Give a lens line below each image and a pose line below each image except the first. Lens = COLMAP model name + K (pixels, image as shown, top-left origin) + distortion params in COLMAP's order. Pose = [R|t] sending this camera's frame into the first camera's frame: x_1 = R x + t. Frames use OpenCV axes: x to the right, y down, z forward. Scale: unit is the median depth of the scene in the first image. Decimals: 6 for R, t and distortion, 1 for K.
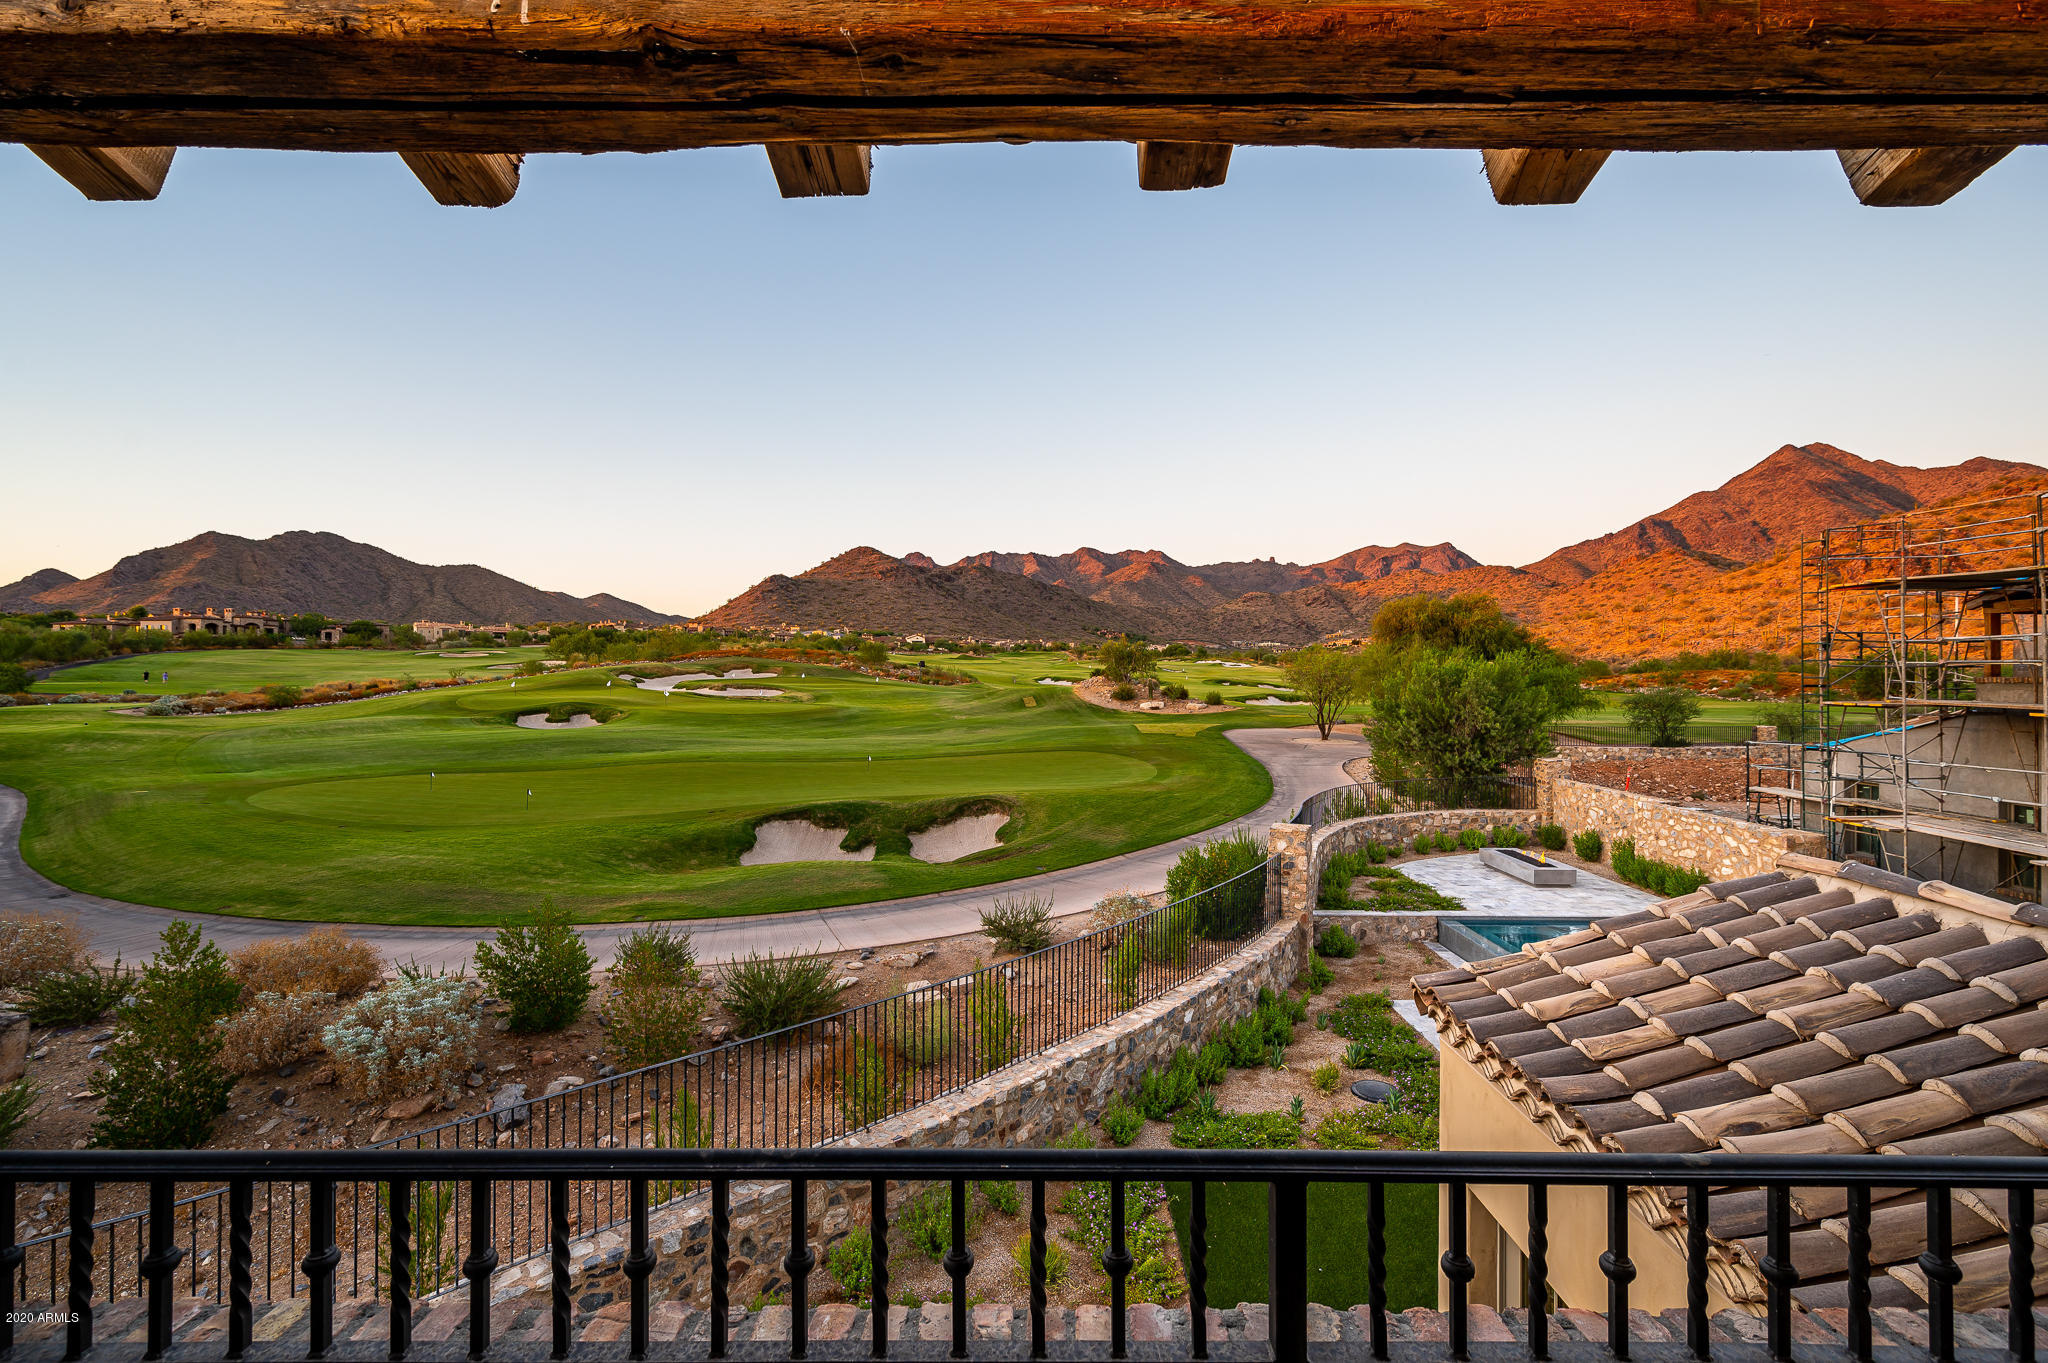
lens RADIAL K [[899.6, 0, 1031.1], [0, 899.6, 675.4], [0, 0, 1]] dist [0.001769, -0.000337]
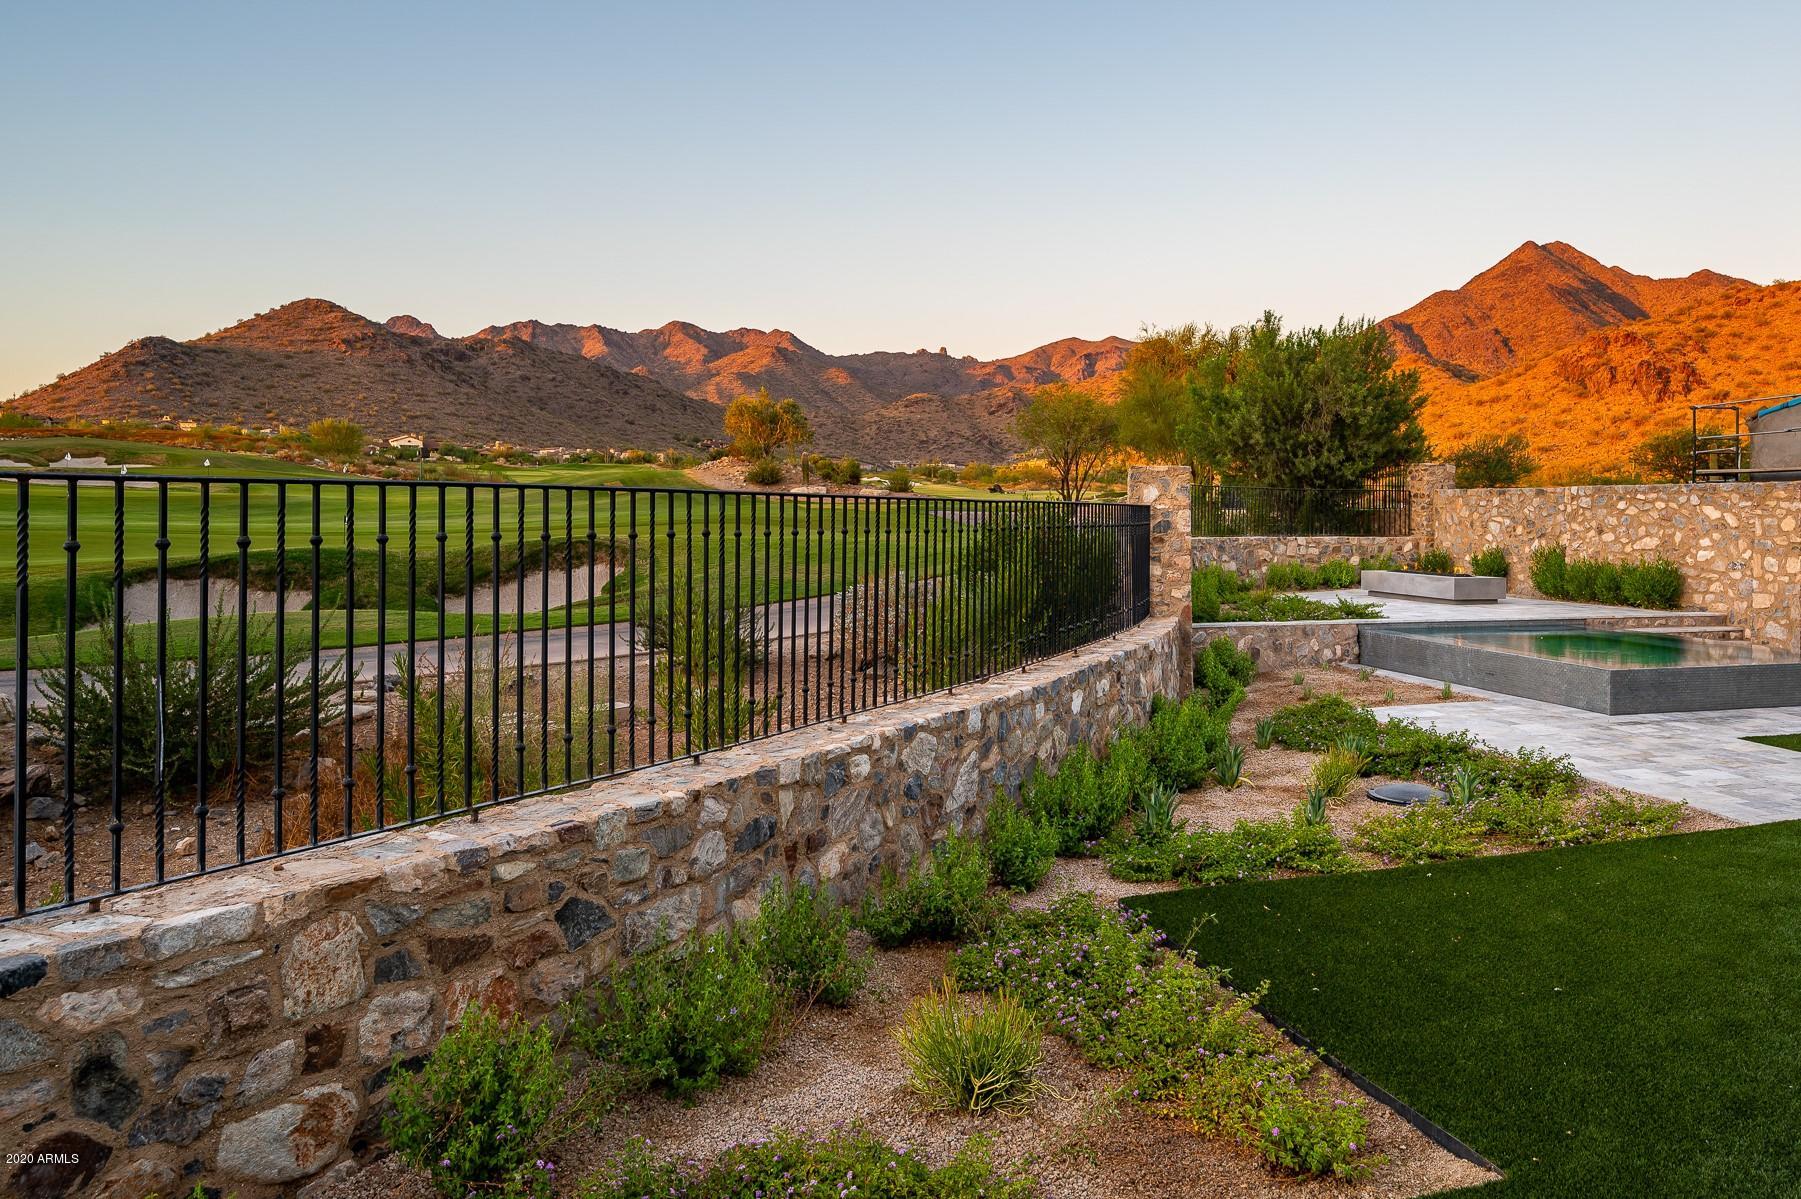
lens RADIAL K [[1278.0, 0, 1011.5], [0, 1278.0, 516.9], [0, 0, 1]] dist [-0.000968, 0.002299]
pose [[0.950507, 0.002845, 0.310691, -0.046750], [-0.004467, 0.999980, 0.004510, 0.130905], [-0.310672, -0.005675, 0.950500, 0.146543]]
